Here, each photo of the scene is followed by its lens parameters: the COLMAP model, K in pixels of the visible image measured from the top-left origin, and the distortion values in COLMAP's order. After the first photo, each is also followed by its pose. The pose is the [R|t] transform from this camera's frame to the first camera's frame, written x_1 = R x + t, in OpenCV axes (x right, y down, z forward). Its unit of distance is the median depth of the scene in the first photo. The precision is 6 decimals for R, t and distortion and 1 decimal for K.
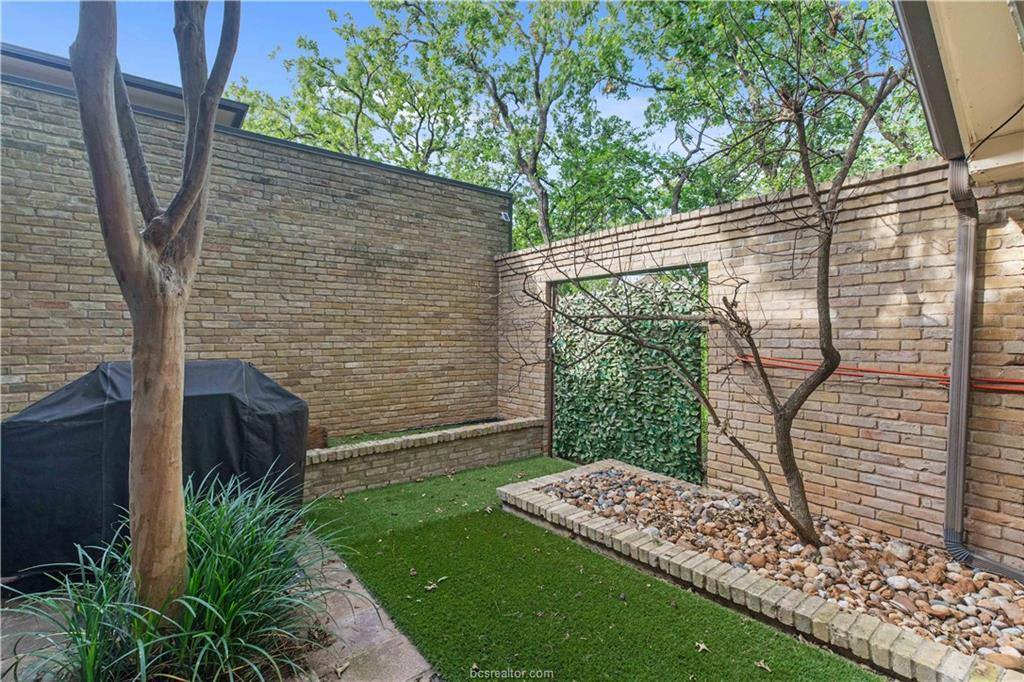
lens RADIAL K [[464.8, 0, 507.2], [0, 464.8, 335.4], [0, 0, 1]] dist [0.009493, -0.001863]
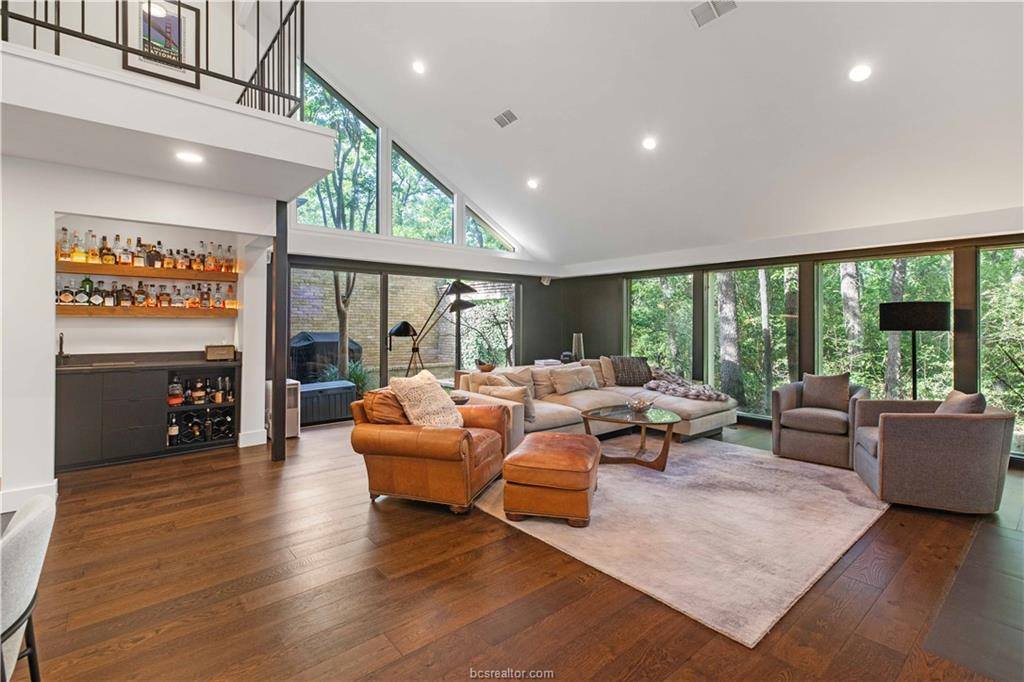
lens RADIAL K [[464.8, 0, 508.1], [0, 464.8, 322.2], [0, 0, 1]] dist [0.009493, -0.001863]
pose [[0.998751, 0.012182, 0.048463, 0.229039], [-0.011691, 0.999877, -0.010418, 0.006053], [-0.048584, 0.009838, 0.998771, -1.293863]]
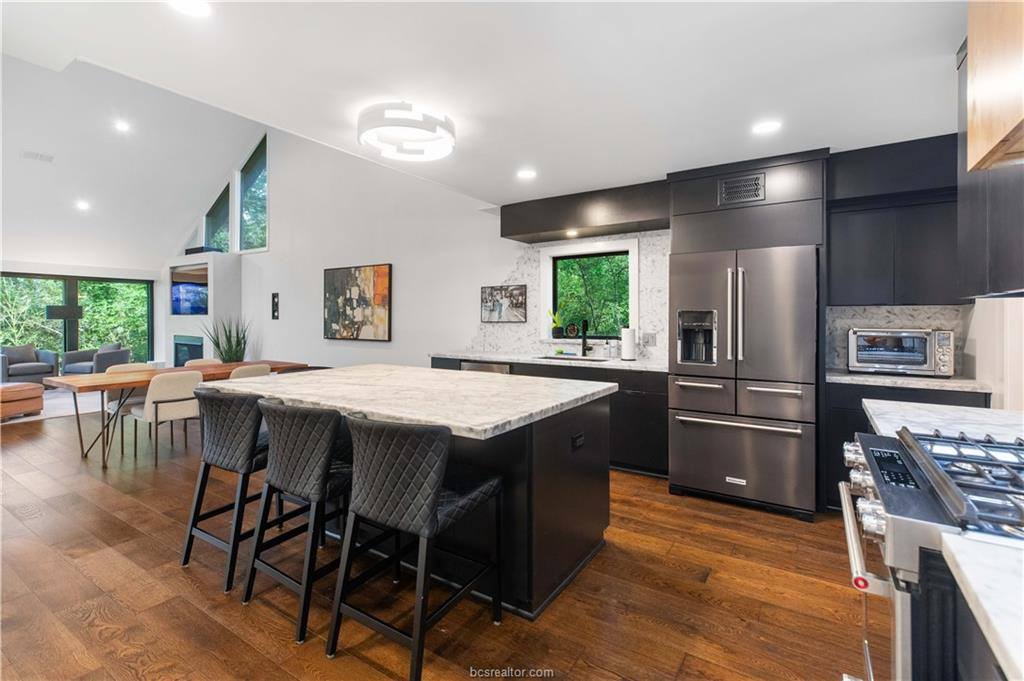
lens RADIAL K [[464.8, 0, 507.8], [0, 464.8, 317.3], [0, 0, 1]] dist [0.009493, -0.001863]
pose [[-0.339273, 0.007966, 0.940654, -1.107340], [0.005314, 0.999964, -0.006552, 0.015548], [-0.940673, 0.002776, -0.339303, -1.435362]]
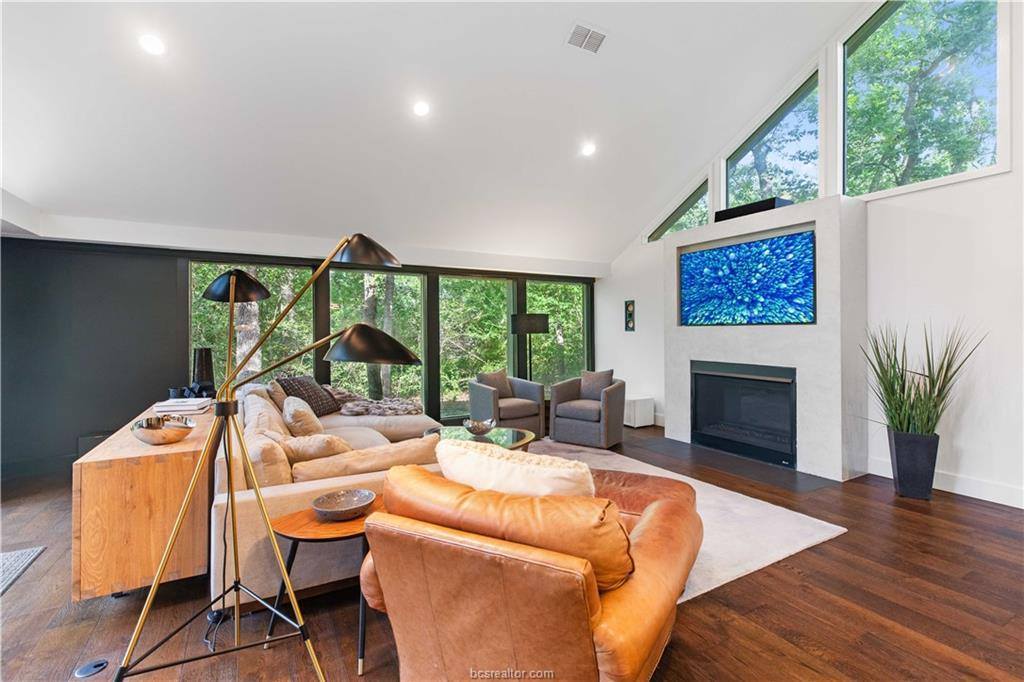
lens RADIAL K [[464.8, 0, 521.0], [0, 464.8, 325.0], [0, 0, 1]] dist [0.009493, -0.001863]
pose [[0.121150, 0.017359, 0.992482, -0.173865], [0.008233, 0.999795, -0.018492, 0.003671], [-0.992600, 0.010411, 0.120982, -0.639903]]
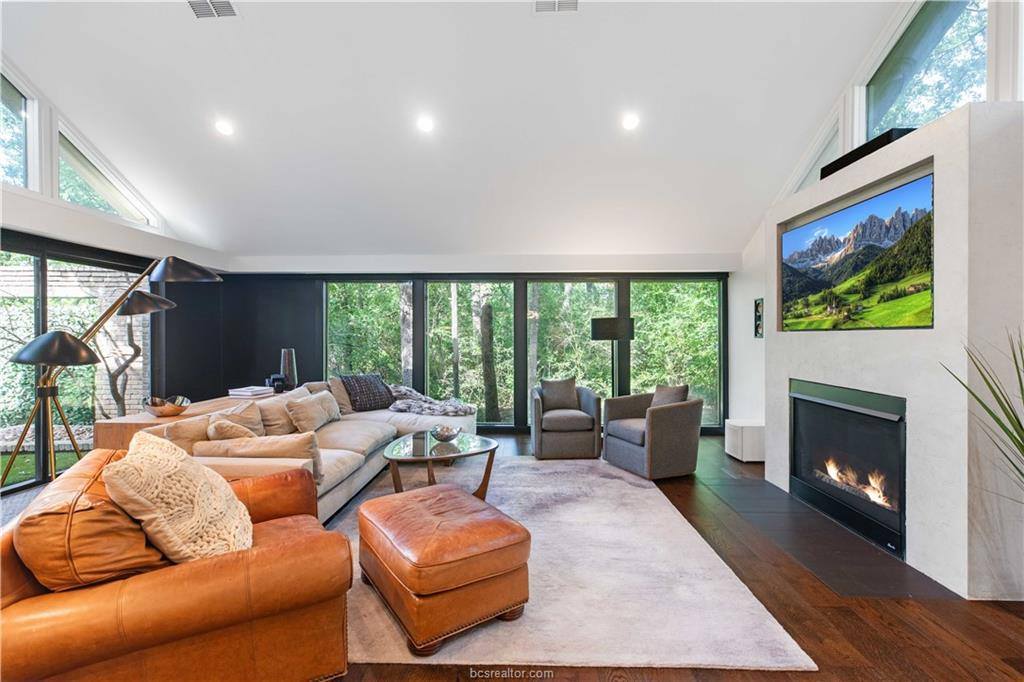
lens RADIAL K [[464.8, 0, 517.0], [0, 464.8, 335.3], [0, 0, 1]] dist [0.009493, -0.001863]
pose [[0.624181, 0.008089, 0.781238, 0.032966], [0.000760, 0.999940, -0.010961, 0.004548], [-0.781279, 0.007435, 0.624137, -1.003893]]
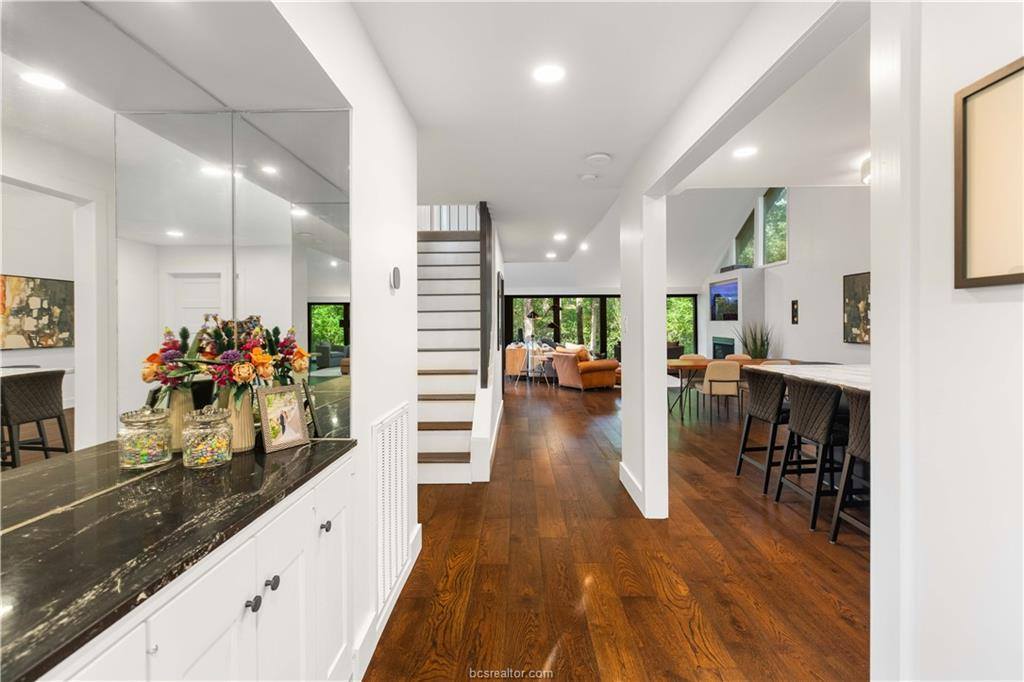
lens RADIAL K [[464.8, 0, 518.5], [0, 464.8, 330.4], [0, 0, 1]] dist [0.009493, -0.001863]
pose [[0.606764, -0.008618, 0.794835, -1.365806], [0.005462, 0.999963, 0.006672, 0.014882], [-0.794863, 0.000293, 0.606789, -1.465968]]
